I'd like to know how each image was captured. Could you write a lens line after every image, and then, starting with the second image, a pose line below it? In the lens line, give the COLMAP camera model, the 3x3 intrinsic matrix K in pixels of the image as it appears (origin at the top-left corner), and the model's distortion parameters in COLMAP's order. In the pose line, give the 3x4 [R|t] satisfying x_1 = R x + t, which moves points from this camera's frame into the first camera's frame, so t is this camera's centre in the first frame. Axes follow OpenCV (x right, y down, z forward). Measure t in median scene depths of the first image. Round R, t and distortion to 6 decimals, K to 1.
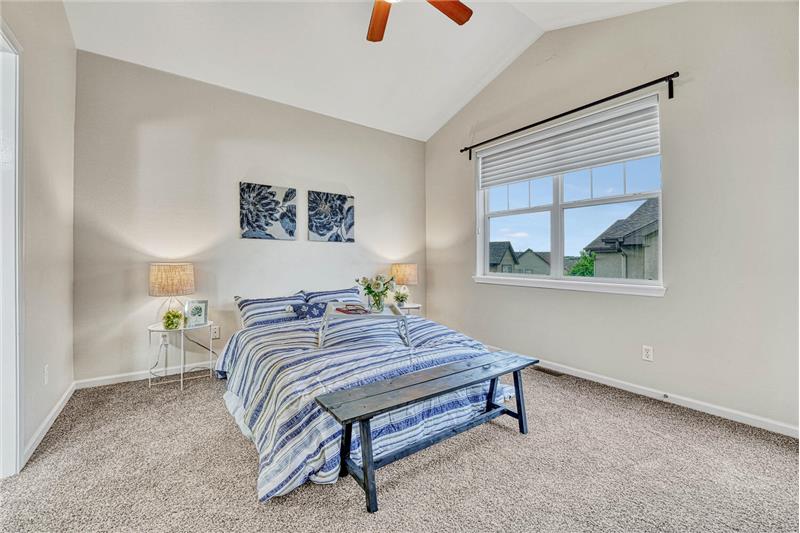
lens RADIAL K [[333.3, 0, 399.6], [0, 333.3, 264.3], [0, 0, 1]] dist [-0.026025, 0.001472]
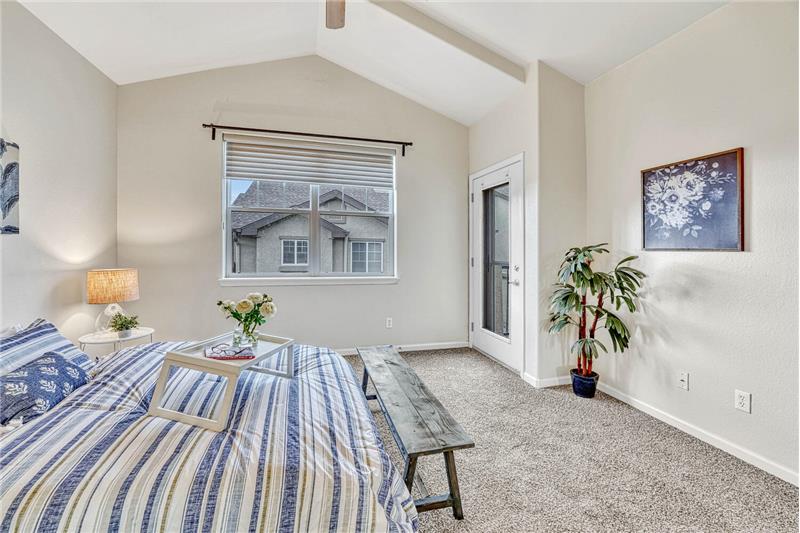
lens RADIAL K [[333.3, 0, 396.2], [0, 333.3, 244.3], [0, 0, 1]] dist [-0.026025, 0.001472]
pose [[0.347918, 0.005540, 0.937509, -0.401961], [0.002339, 0.999974, -0.006778, -0.045774], [-0.937522, 0.004551, 0.347896, 0.282500]]
